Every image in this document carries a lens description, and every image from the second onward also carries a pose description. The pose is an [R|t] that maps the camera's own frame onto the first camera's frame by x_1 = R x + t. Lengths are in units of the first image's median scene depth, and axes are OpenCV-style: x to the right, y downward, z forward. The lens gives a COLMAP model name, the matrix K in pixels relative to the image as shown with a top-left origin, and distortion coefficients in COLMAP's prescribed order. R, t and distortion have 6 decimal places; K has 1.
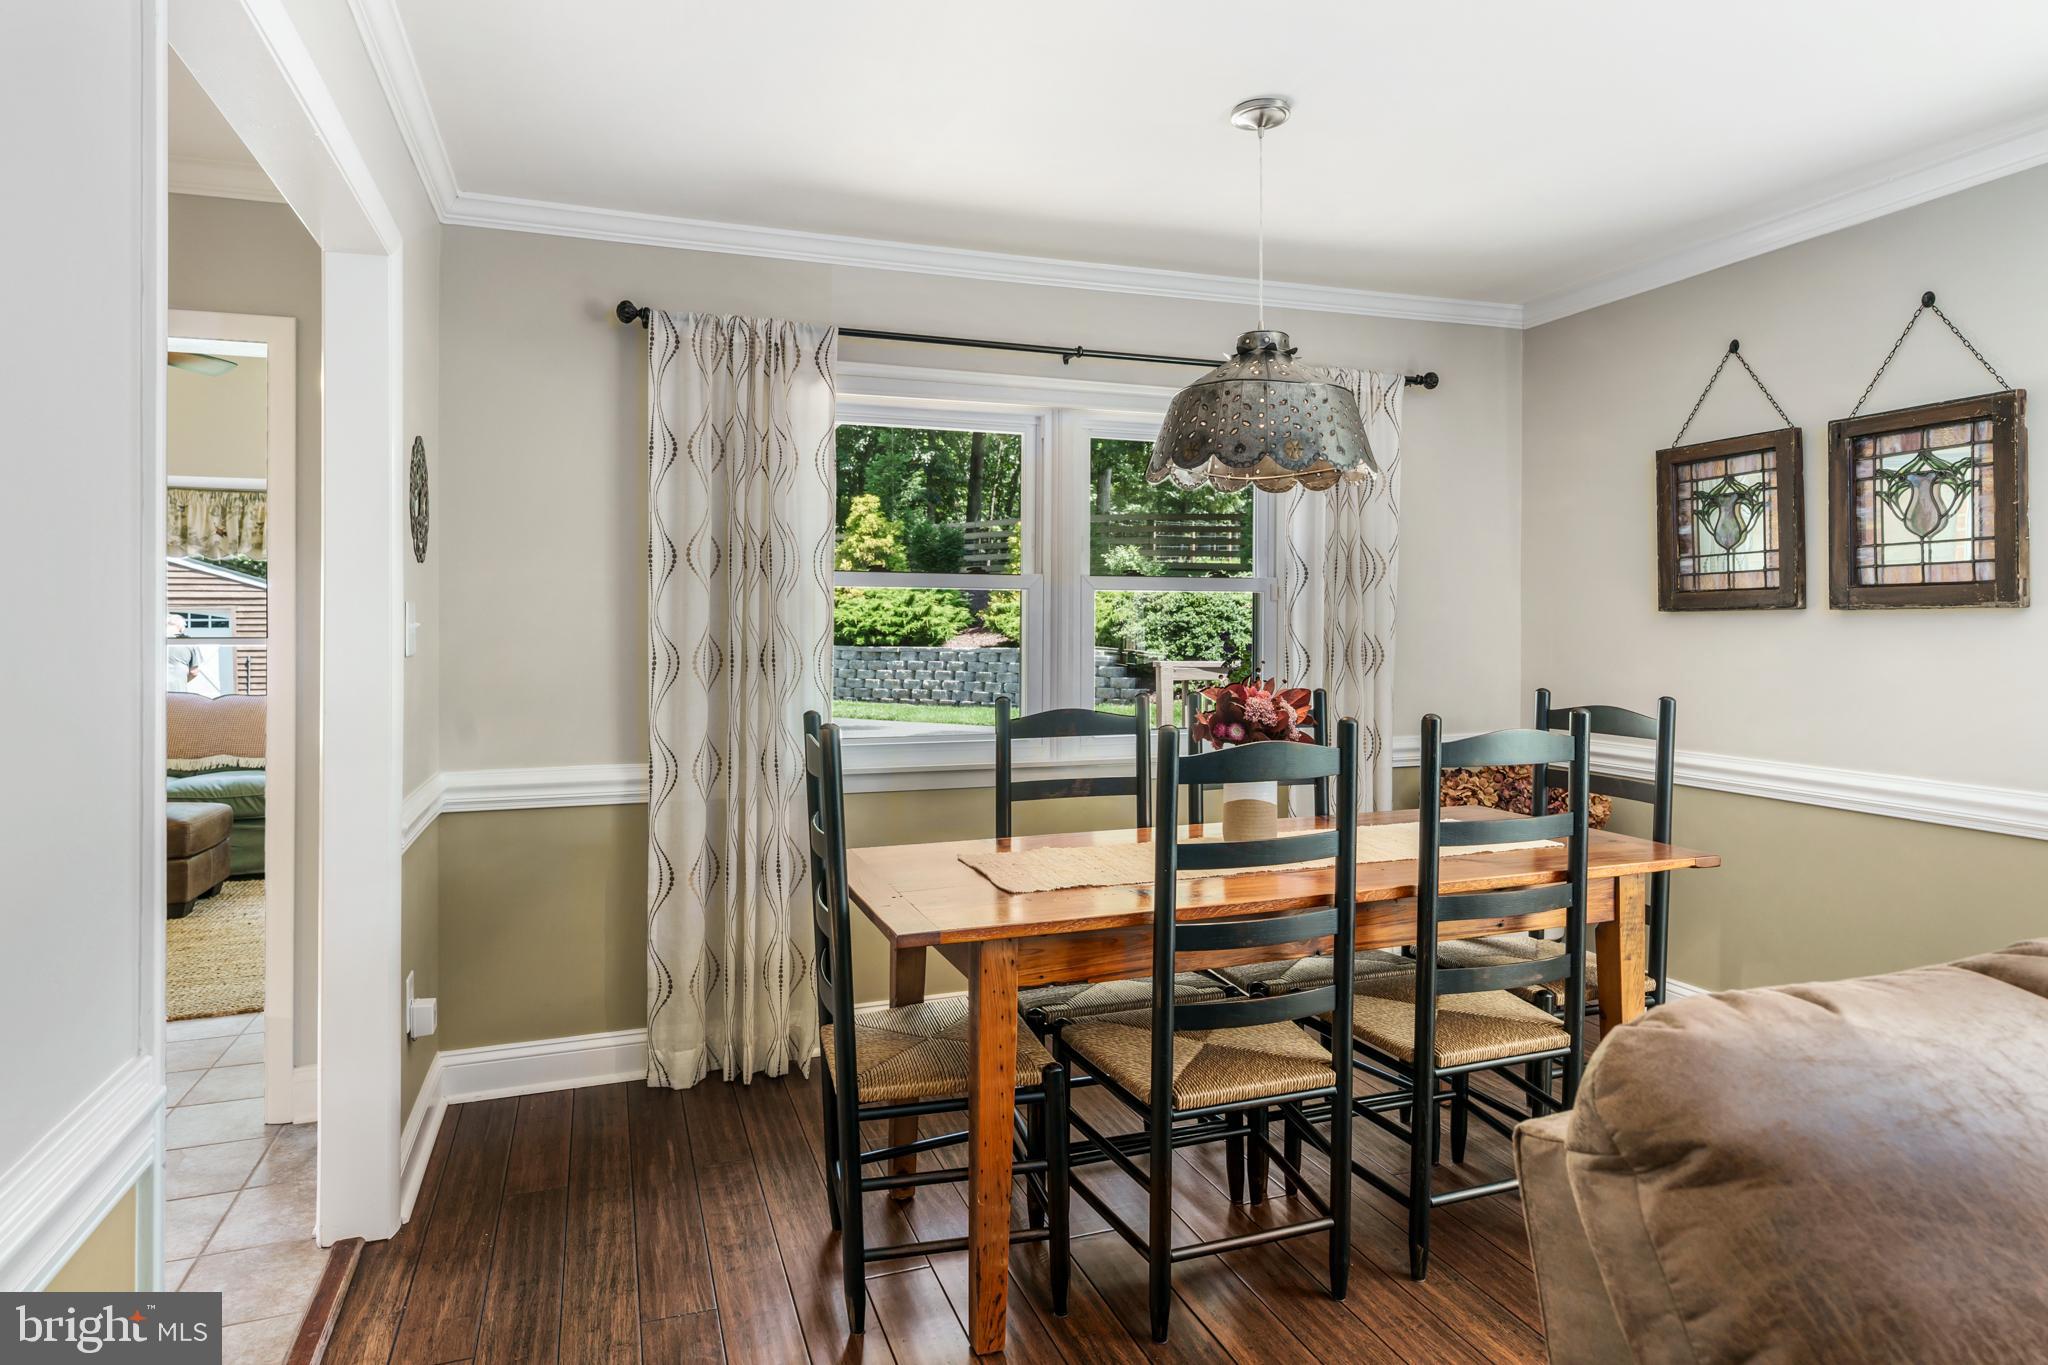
lens RADIAL K [[1178.5, 0, 1019.7], [0, 1178.5, 618.0], [0, 0, 1]] dist [0.000117, -0.000023]
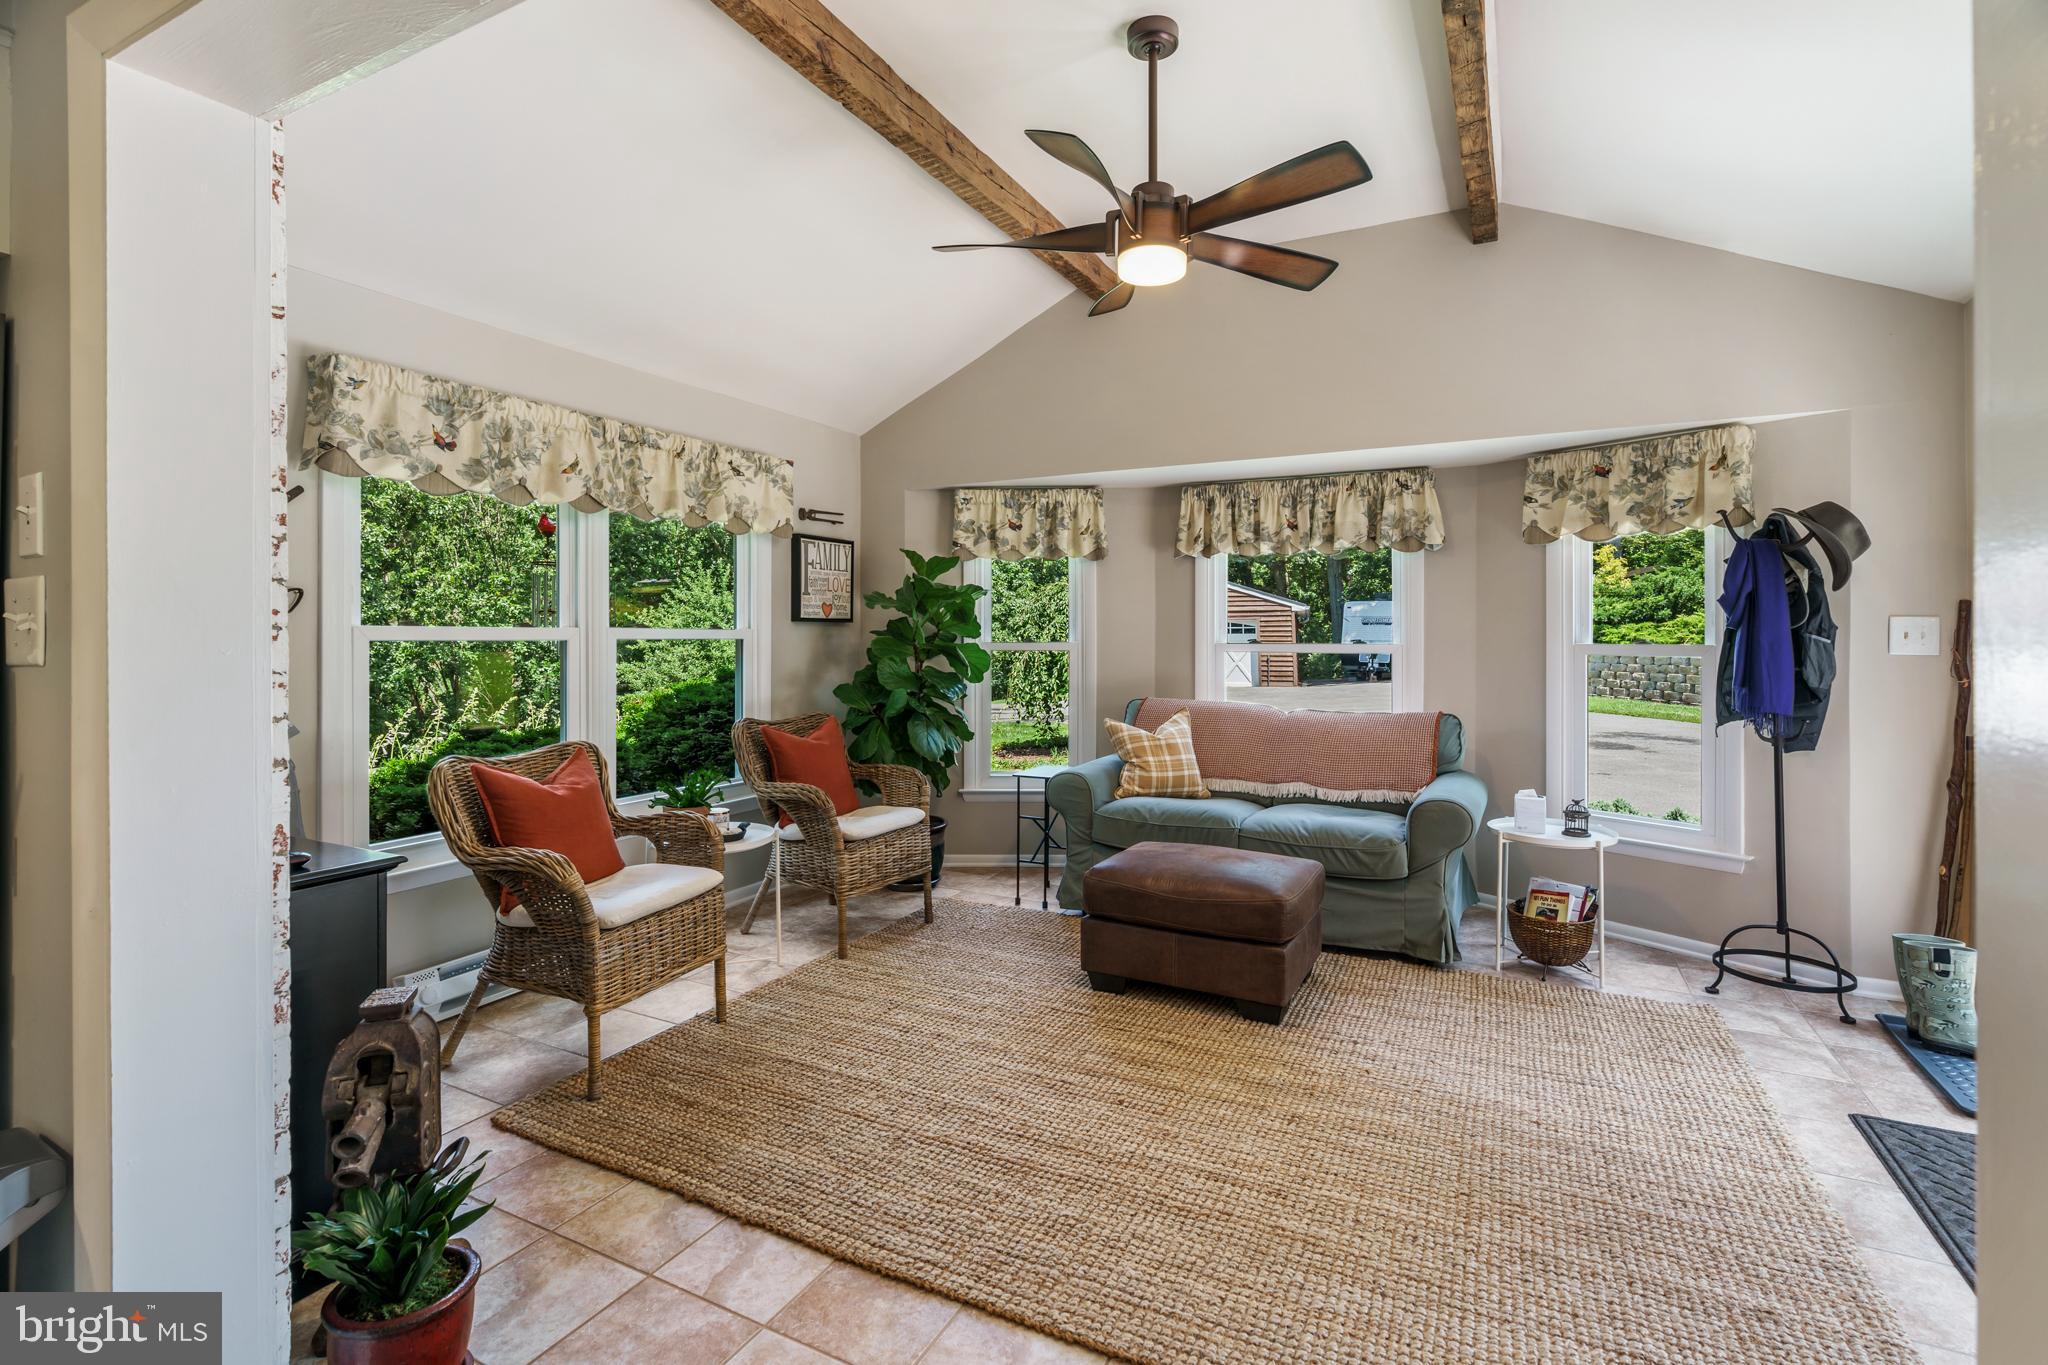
lens RADIAL K [[953.7, 0, 1031.3], [0, 953.7, 630.1], [0, 0, 1]] dist [-0.002445, 0.000910]
pose [[0.686498, -0.003213, -0.727125, -0.587088], [0.006864, 0.999974, 0.002063, 0.006102], [0.727099, -0.006407, 0.686502, 0.736281]]
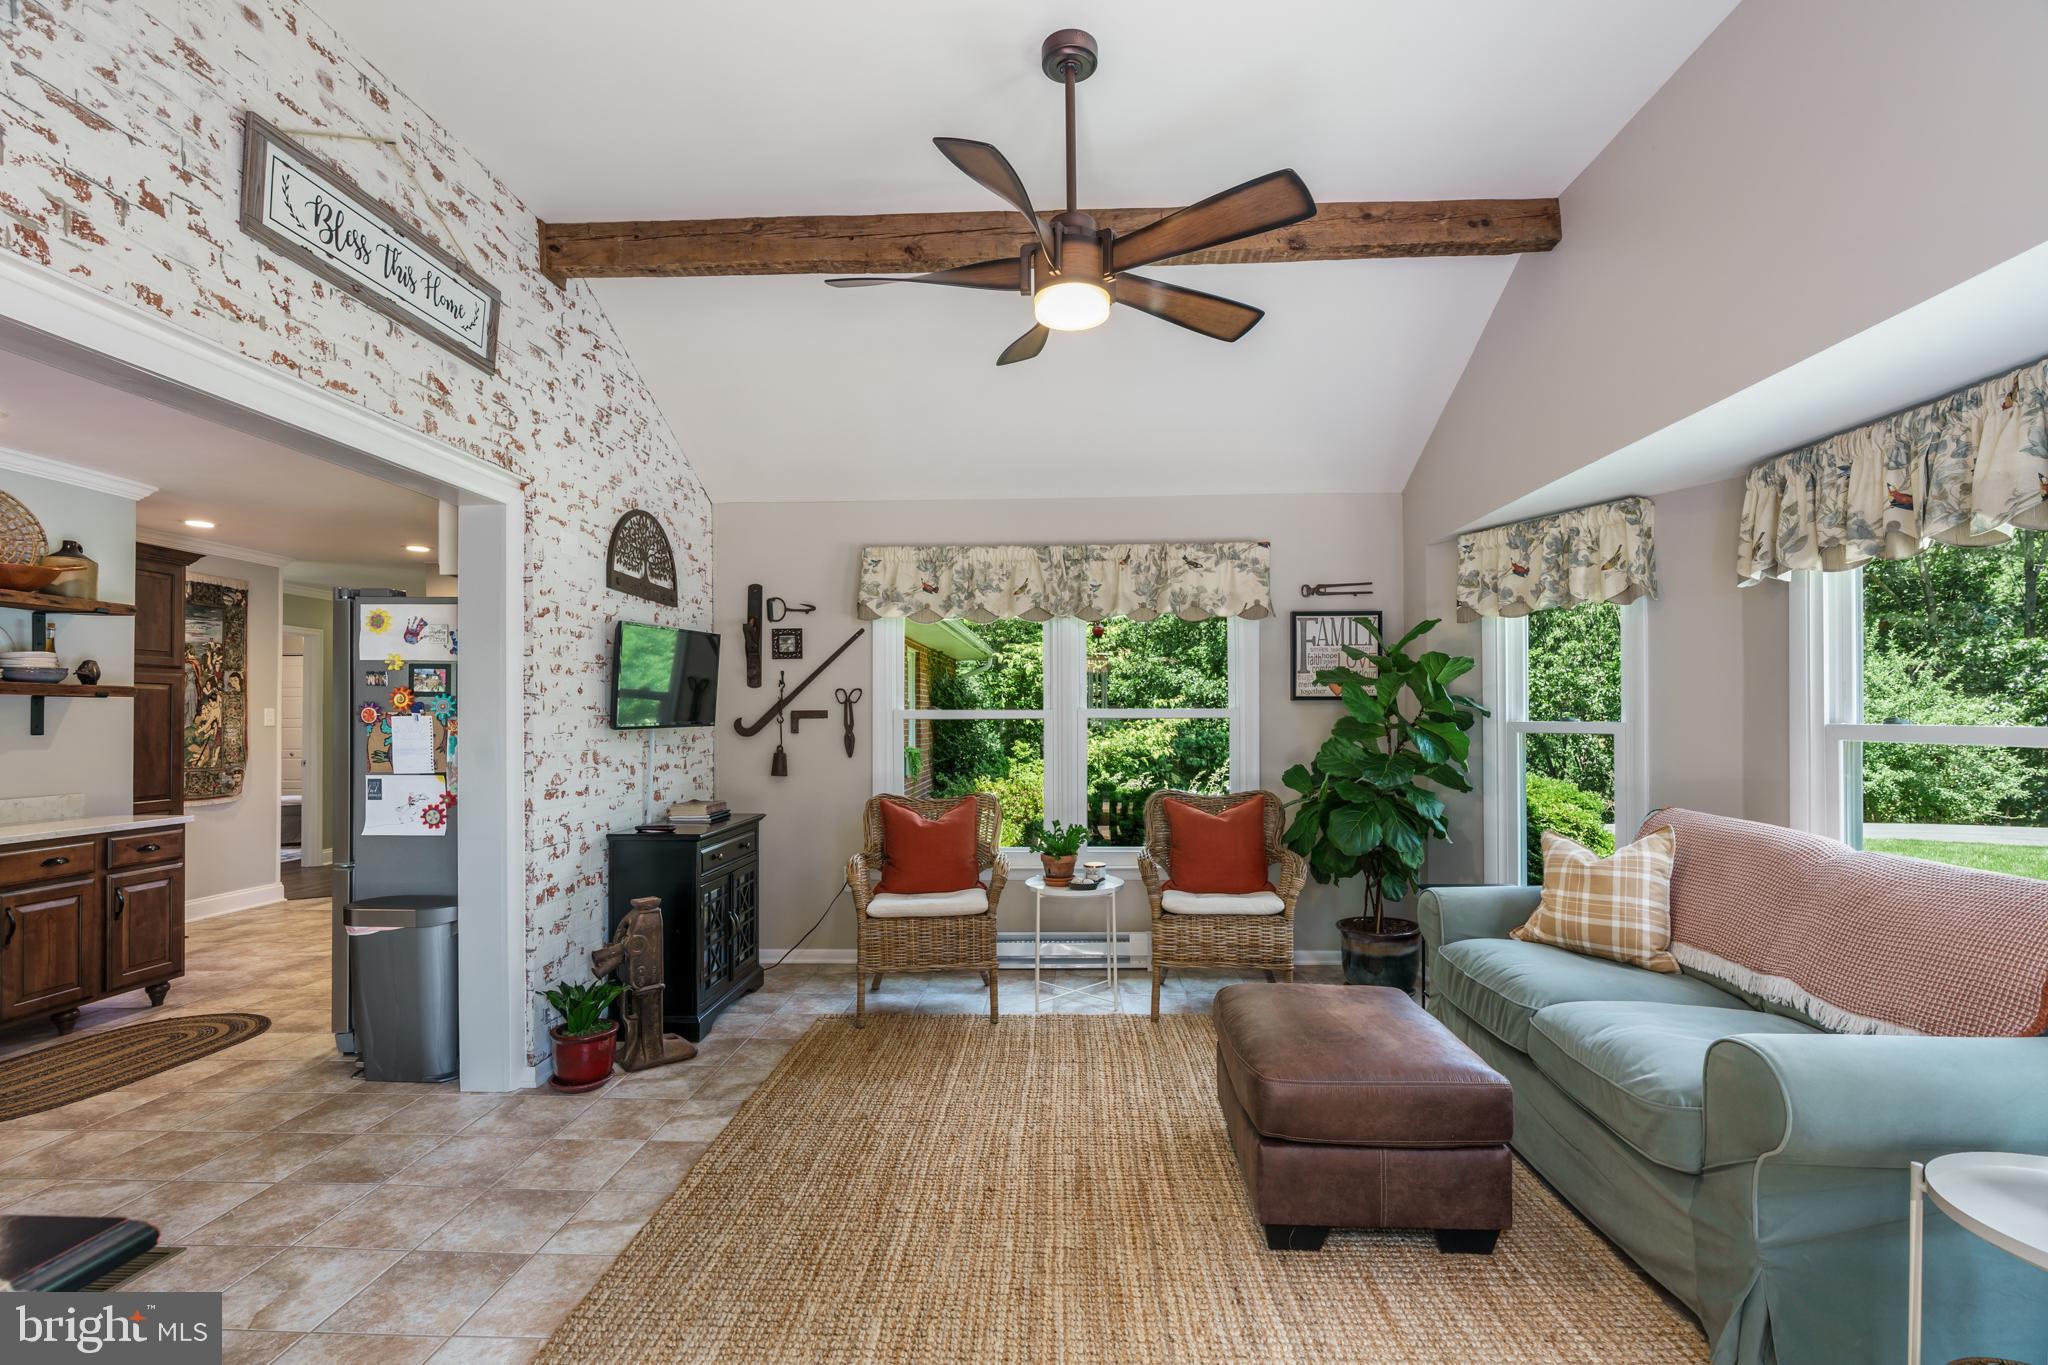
lens RADIAL K [[946.6, 0, 1033.3], [0, 946.6, 705.7], [0, 0, 1]] dist [-0.000778, 0.002157]
pose [[-0.375891, -0.007963, -0.926630, -0.410707], [0.013409, 0.999812, -0.014031, 0.016640], [0.926567, -0.017699, -0.375713, 1.648600]]
